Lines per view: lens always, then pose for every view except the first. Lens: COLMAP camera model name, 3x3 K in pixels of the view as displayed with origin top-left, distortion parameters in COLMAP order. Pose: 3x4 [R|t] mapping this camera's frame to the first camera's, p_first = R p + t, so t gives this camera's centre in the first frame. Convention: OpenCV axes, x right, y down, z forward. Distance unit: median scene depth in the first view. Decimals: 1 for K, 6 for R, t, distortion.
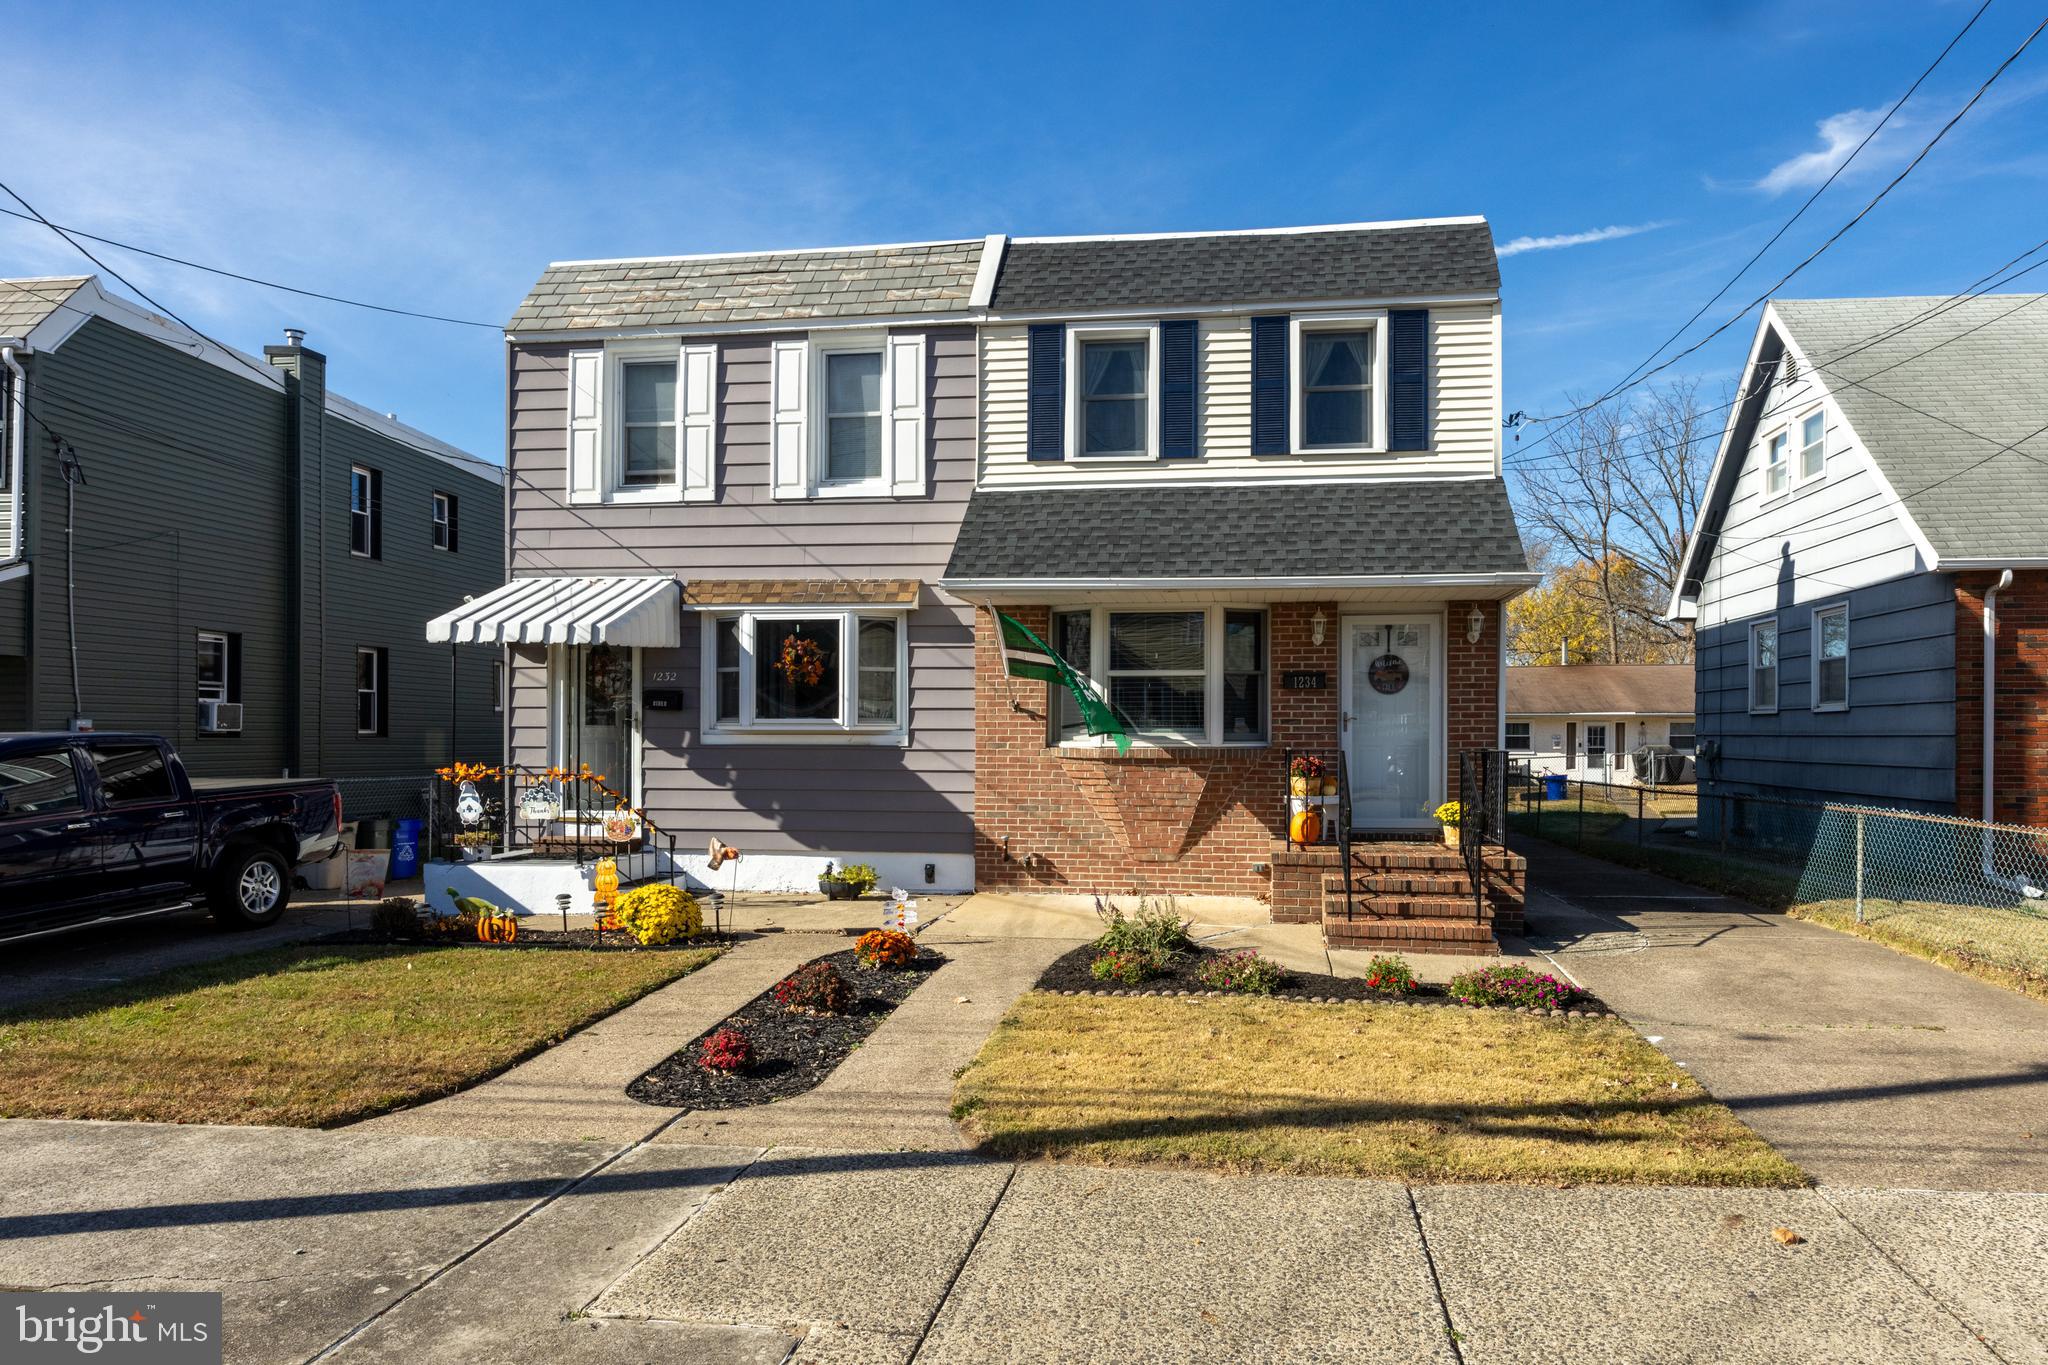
lens RADIAL K [[1332.9, 0, 1023.0], [0, 1332.9, 735.6], [0, 0, 1]] dist [-0.008196, -0.002277]
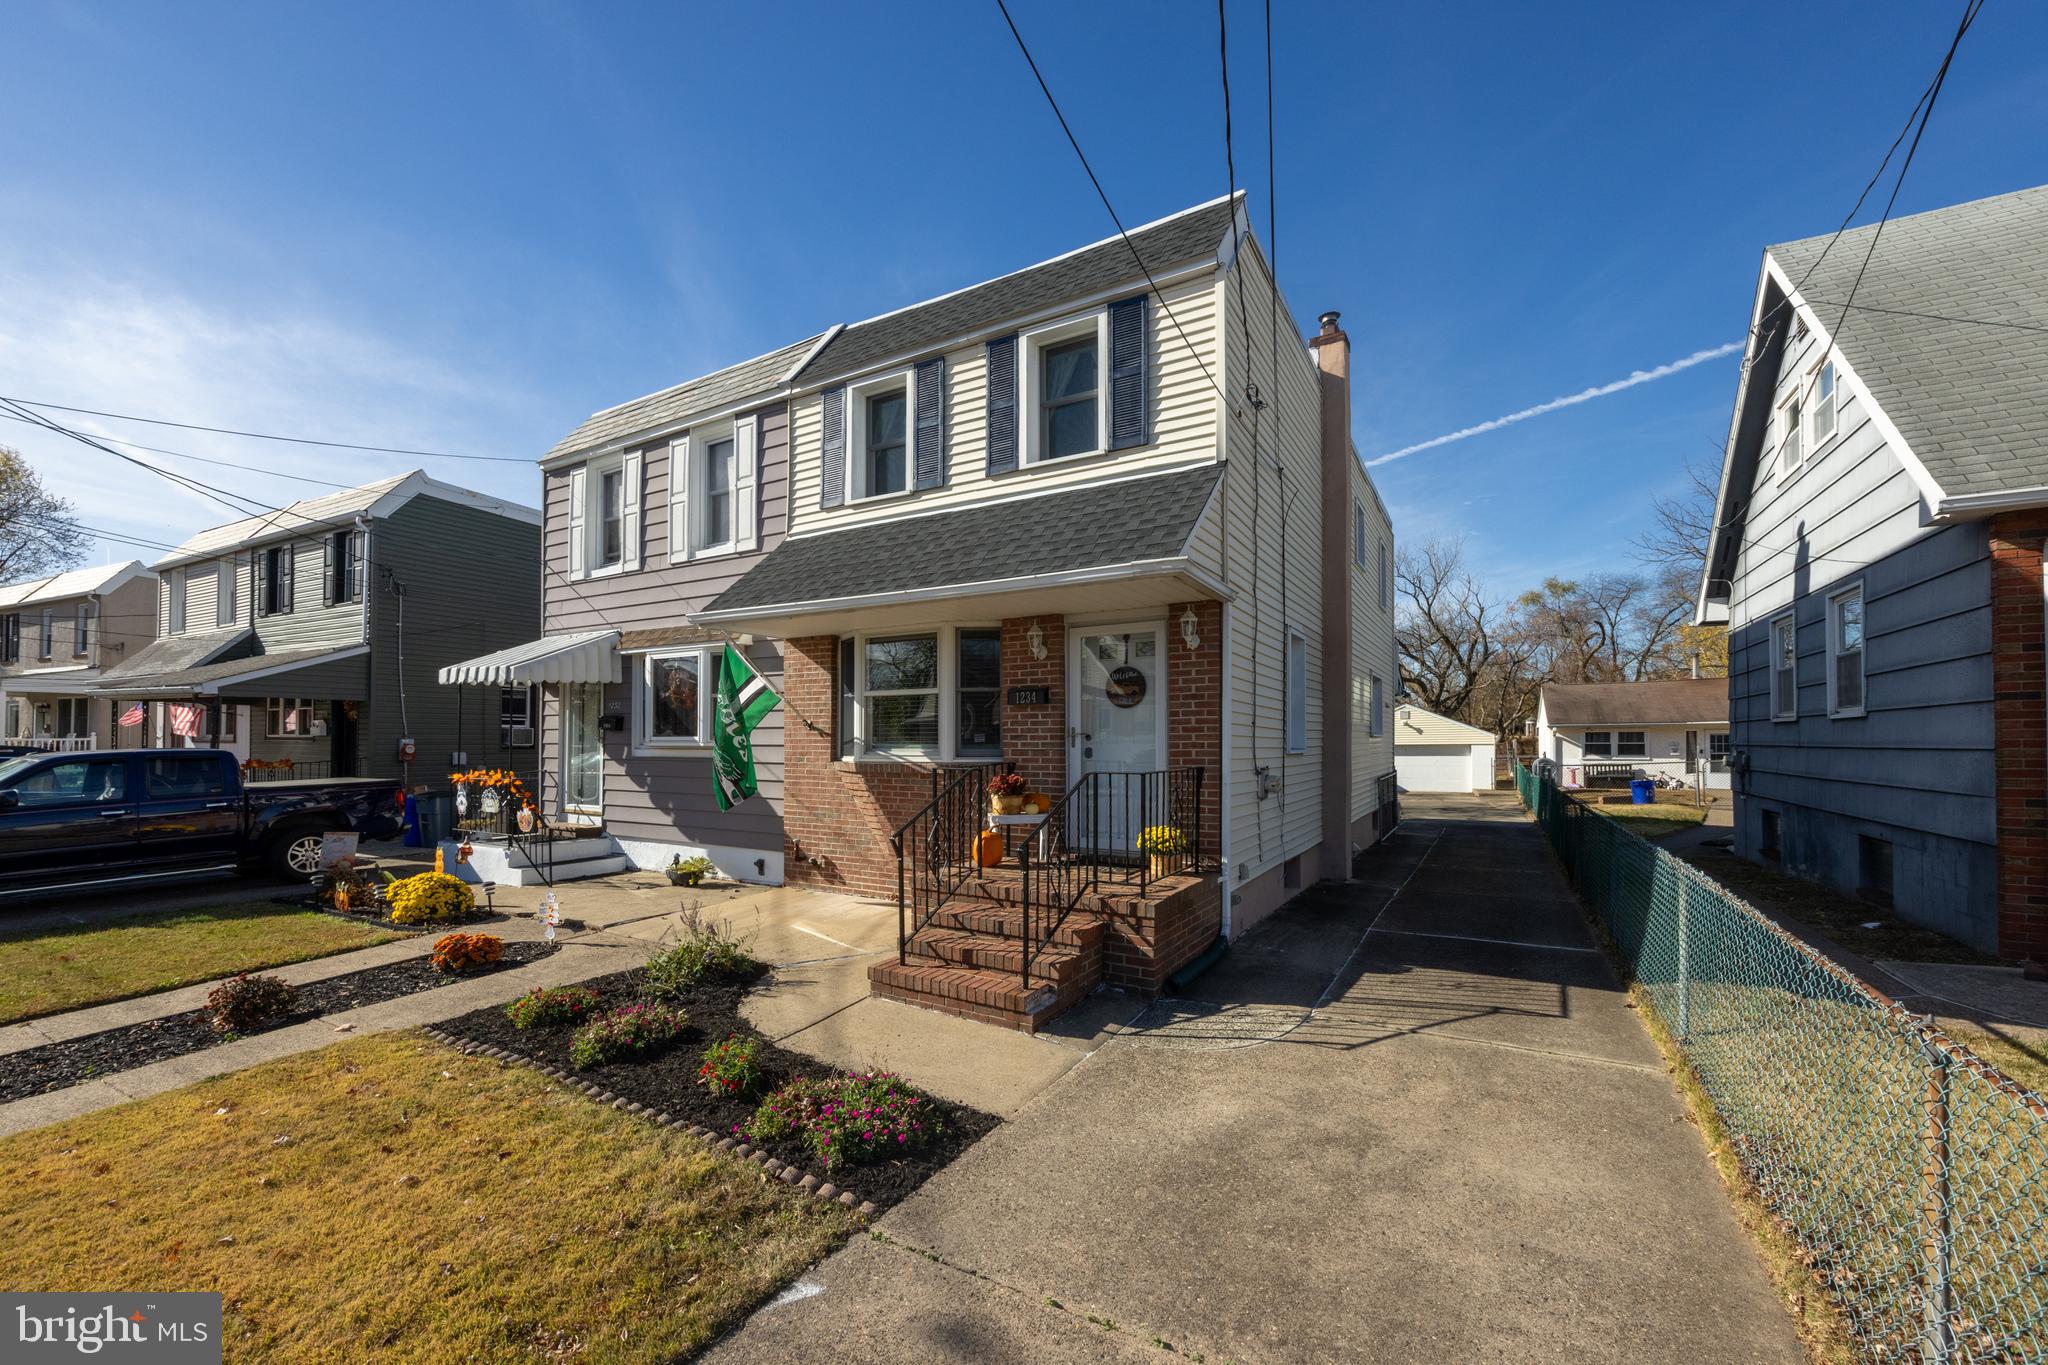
lens RADIAL K [[803.9, 0, 1030.0], [0, 803.9, 727.4], [0, 0, 1]] dist [-0.001600, -0.000046]
pose [[0.916557, -0.010195, -0.399773, 0.435545], [0.003492, 0.999841, -0.017491, -0.007195], [0.399888, 0.014636, 0.916447, 0.440258]]
